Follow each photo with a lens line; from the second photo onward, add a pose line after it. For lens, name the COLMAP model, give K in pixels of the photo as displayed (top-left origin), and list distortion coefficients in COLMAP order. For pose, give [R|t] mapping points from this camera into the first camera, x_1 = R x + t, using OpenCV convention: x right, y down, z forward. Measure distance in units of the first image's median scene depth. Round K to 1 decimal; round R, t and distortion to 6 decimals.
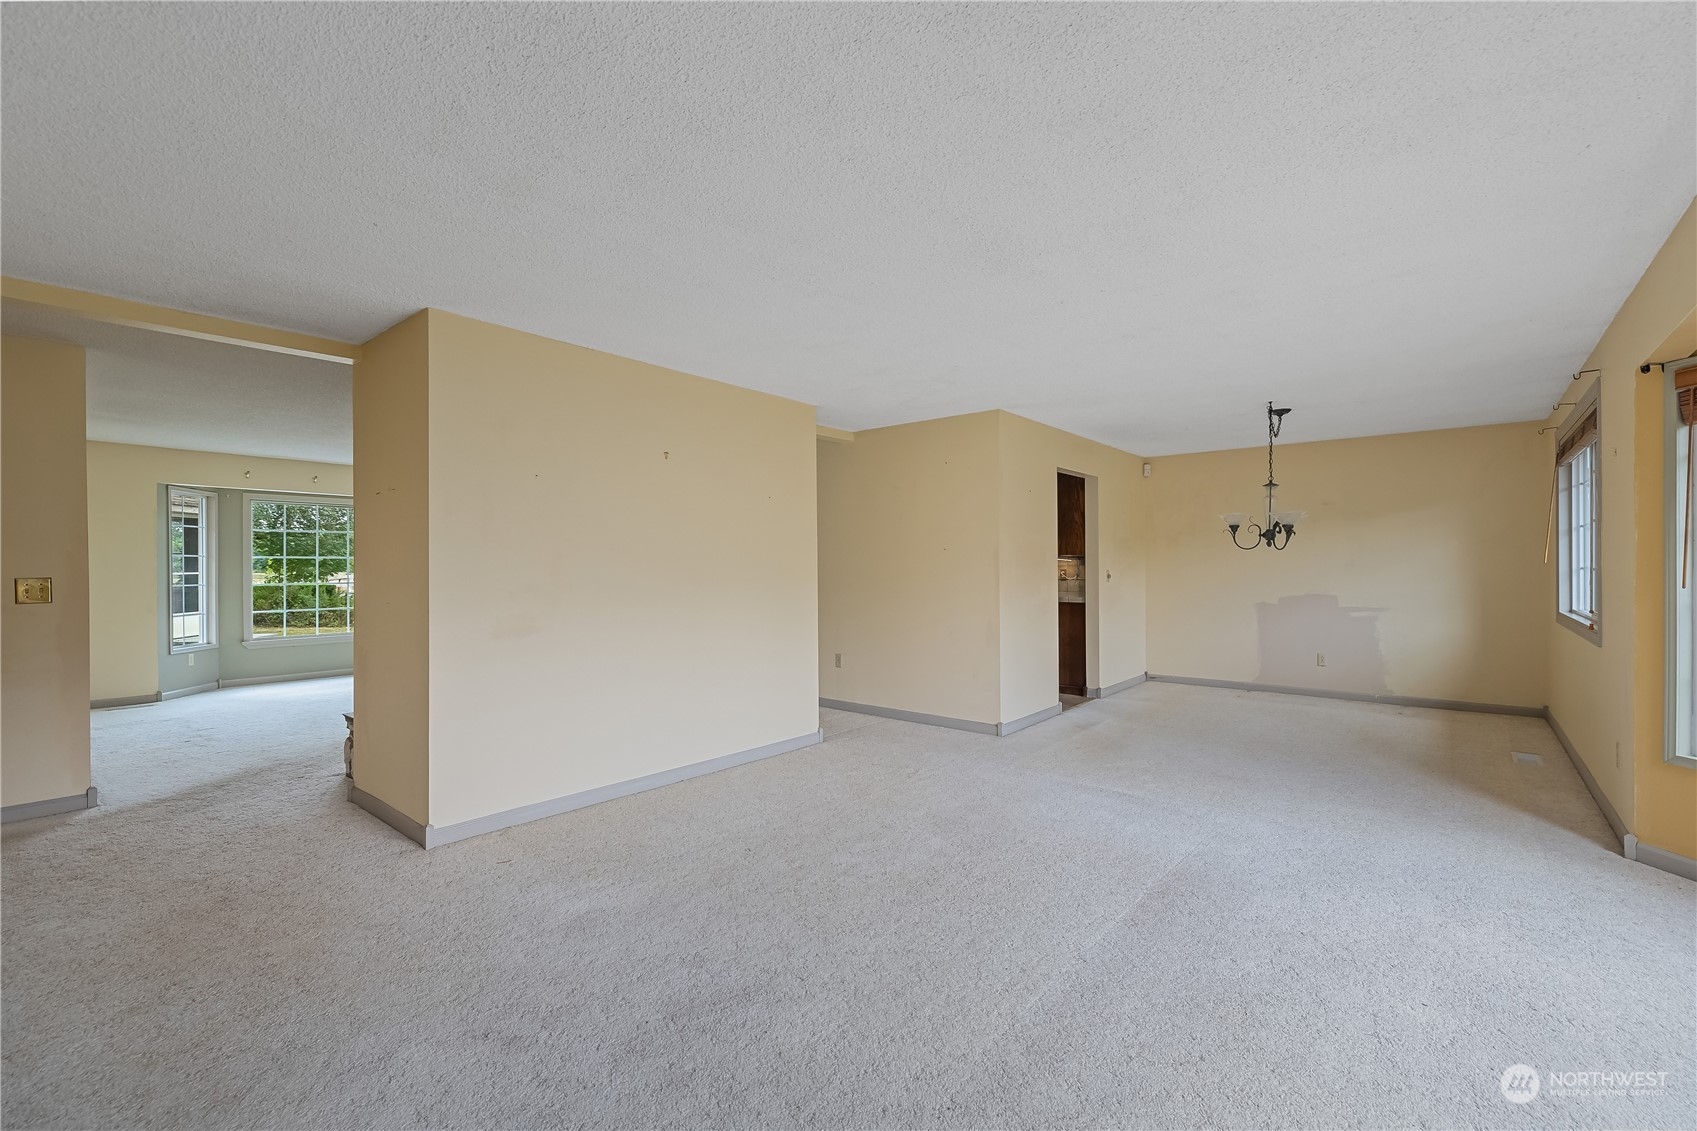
lens RADIAL K [[734.6, 0, 848.5], [0, 734.6, 565.5], [0, 0, 1]] dist [0.000182, 0.000312]
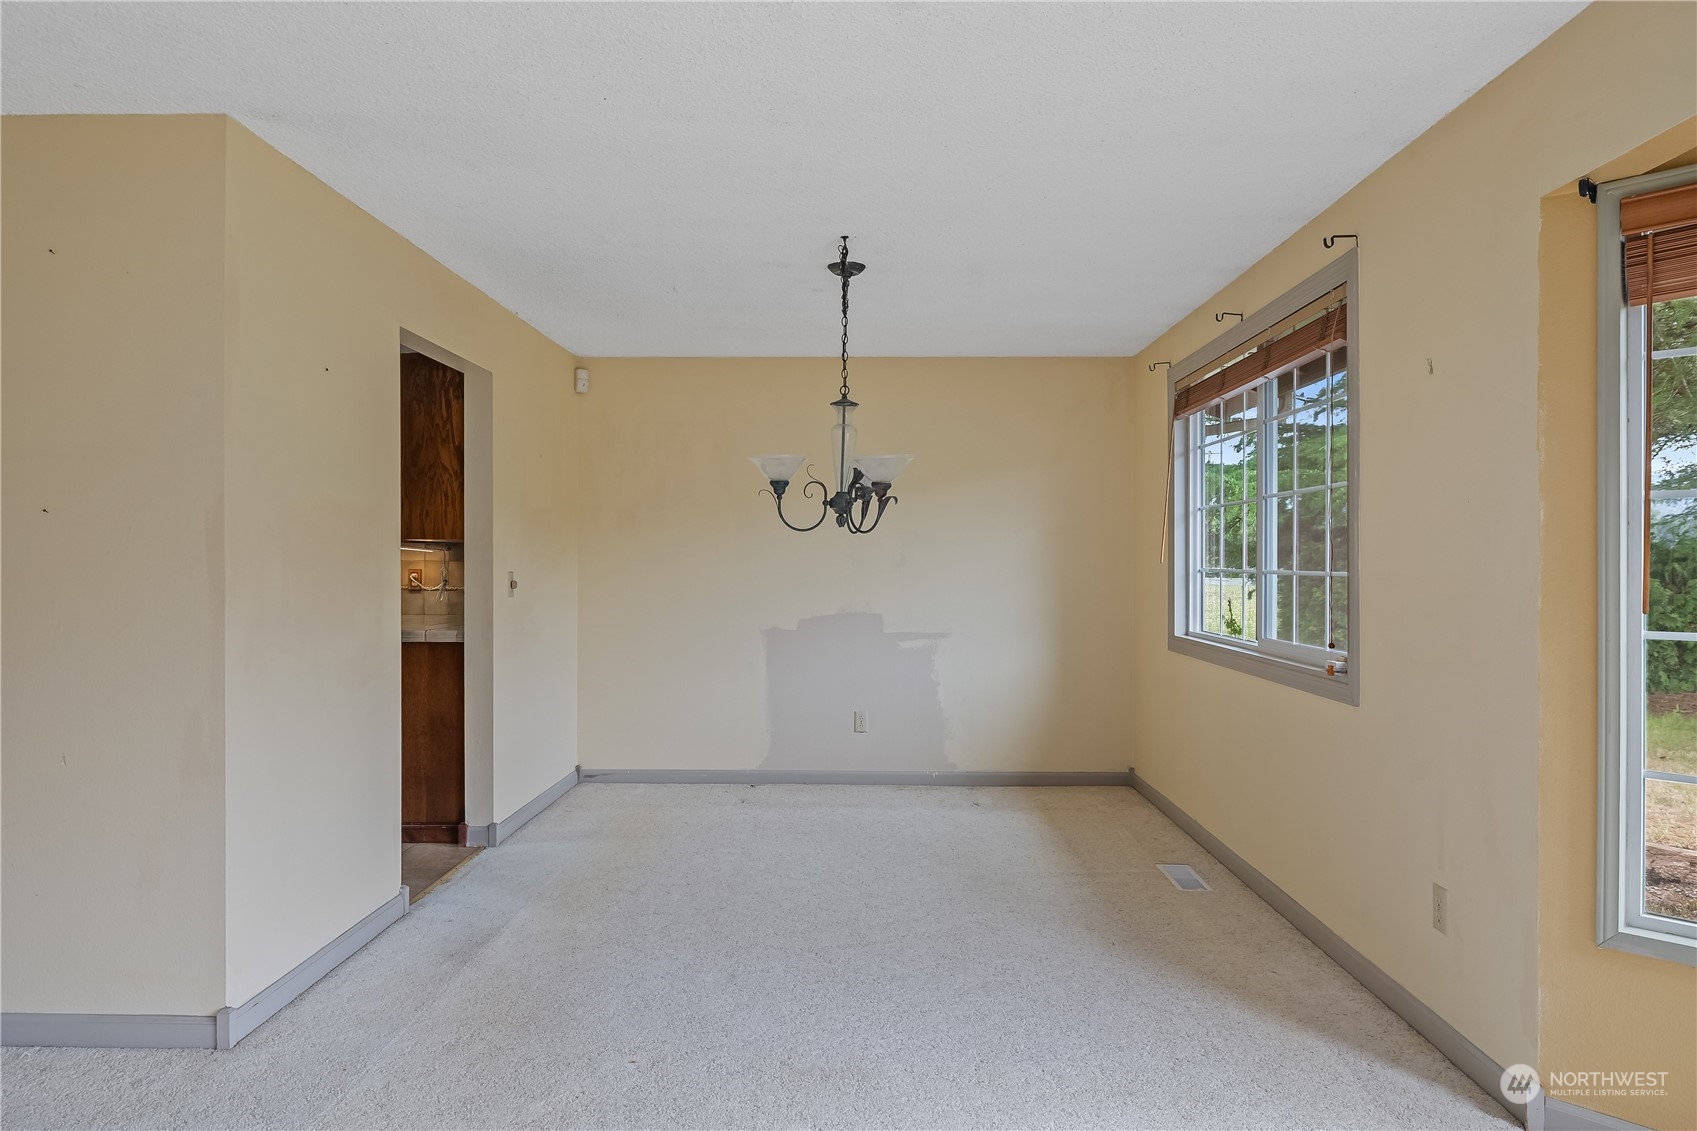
lens RADIAL K [[1068.9, 0, 848.5], [0, 1068.9, 565.5], [0, 0, 1]] dist [0.001915, 0.000005]
pose [[0.784829, 0.004801, 0.619694, 0.101219], [-0.006587, 0.999978, 0.000595, 0.000290], [-0.619677, -0.004549, 0.784843, 0.342347]]
